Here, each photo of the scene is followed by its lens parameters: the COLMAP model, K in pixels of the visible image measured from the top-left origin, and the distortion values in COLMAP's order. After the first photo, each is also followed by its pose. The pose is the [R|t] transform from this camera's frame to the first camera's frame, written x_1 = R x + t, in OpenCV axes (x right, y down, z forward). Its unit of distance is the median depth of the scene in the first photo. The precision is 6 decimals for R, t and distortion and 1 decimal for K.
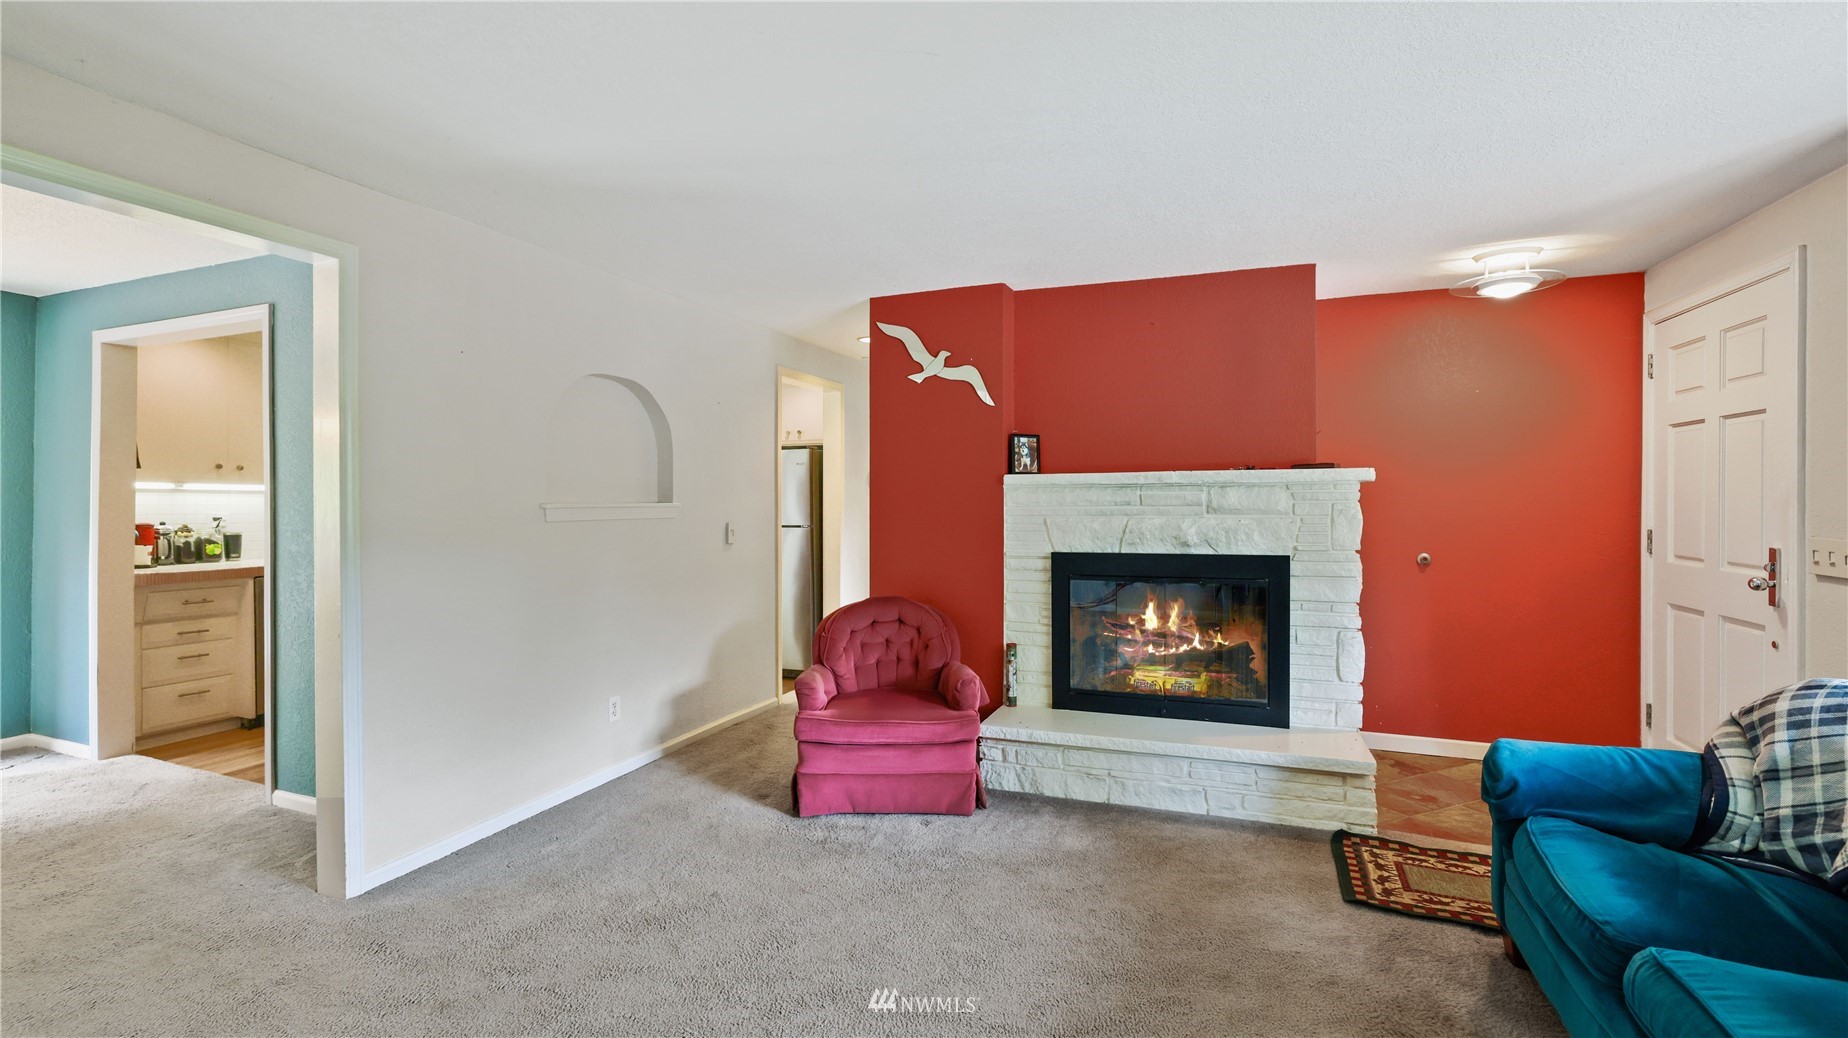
lens RADIAL K [[780.0, 0, 945.6], [0, 780.0, 509.6], [0, 0, 1]] dist [-0.025560, 0.017950]
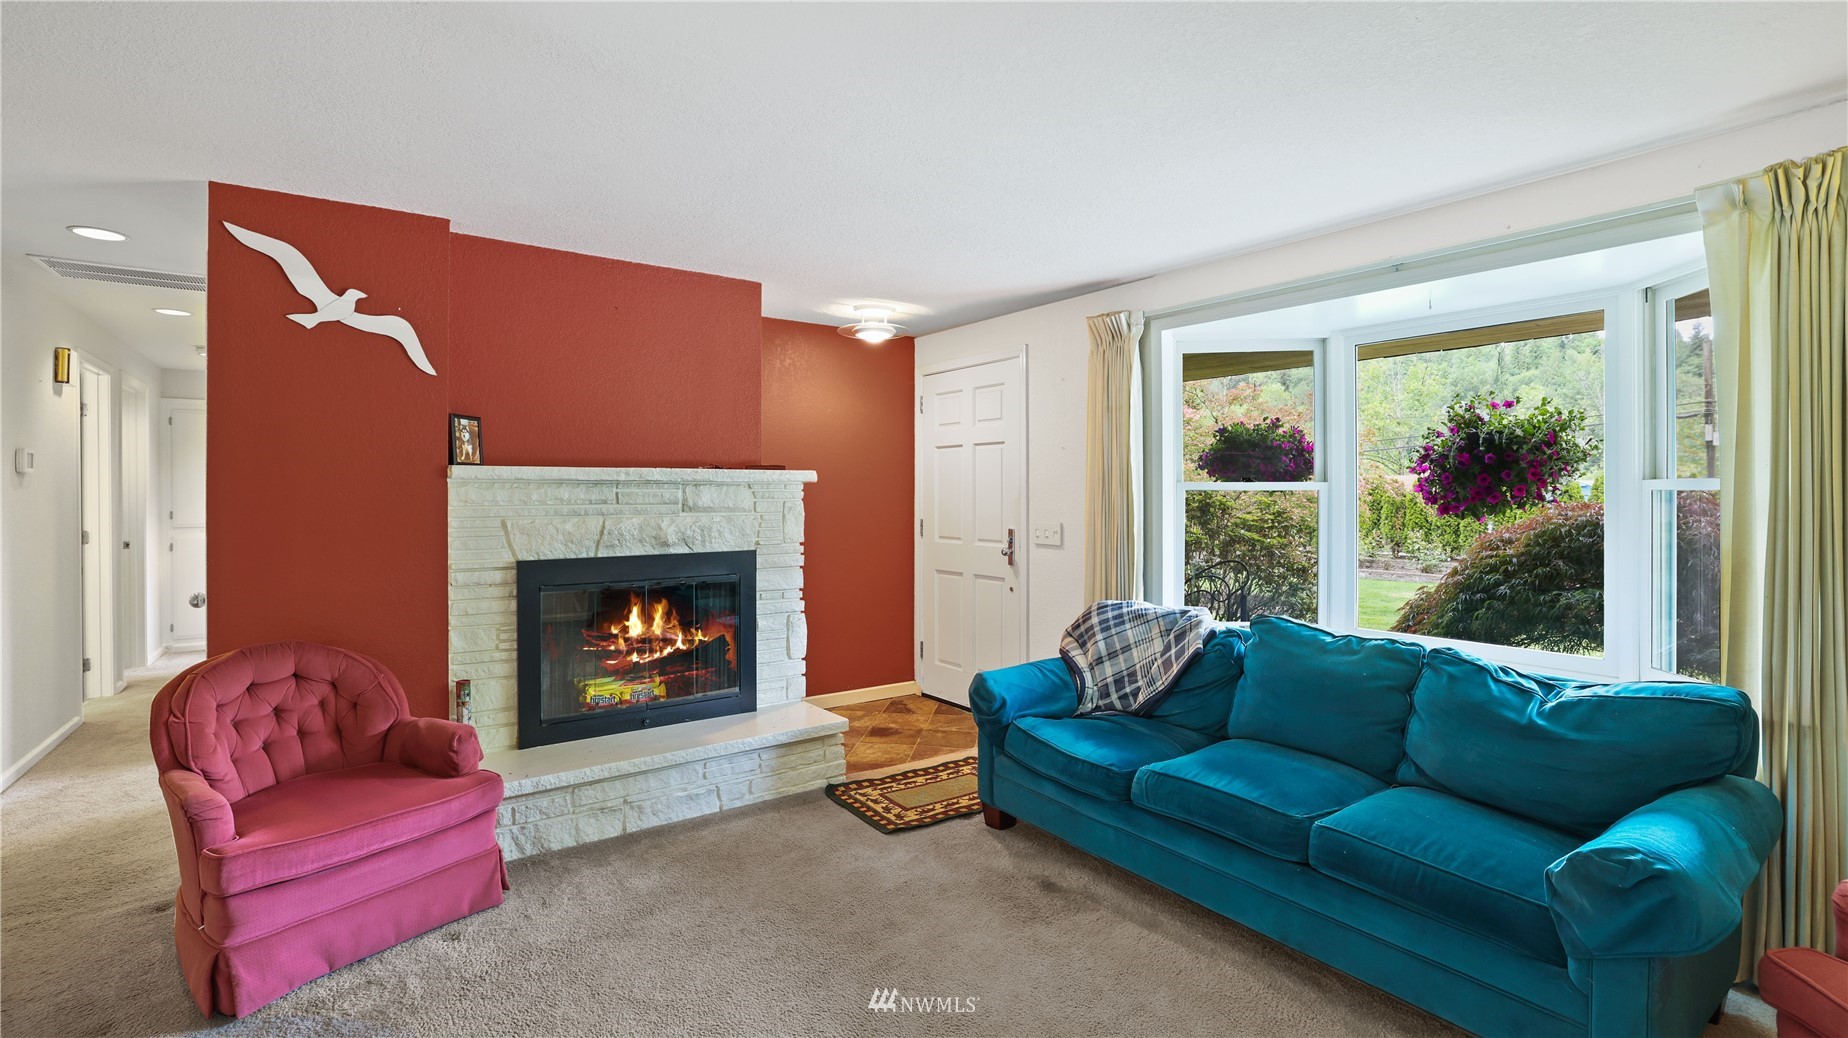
lens RADIAL K [[798.1, 0, 915.1], [0, 798.1, 499.5], [0, 0, 1]] dist [-0.045693, 0.018824]
pose [[0.568613, 0.000119, 0.822605, -0.360945], [0.007189, 0.999961, -0.005114, -0.003662], [-0.822574, 0.008821, 0.568590, 0.202408]]
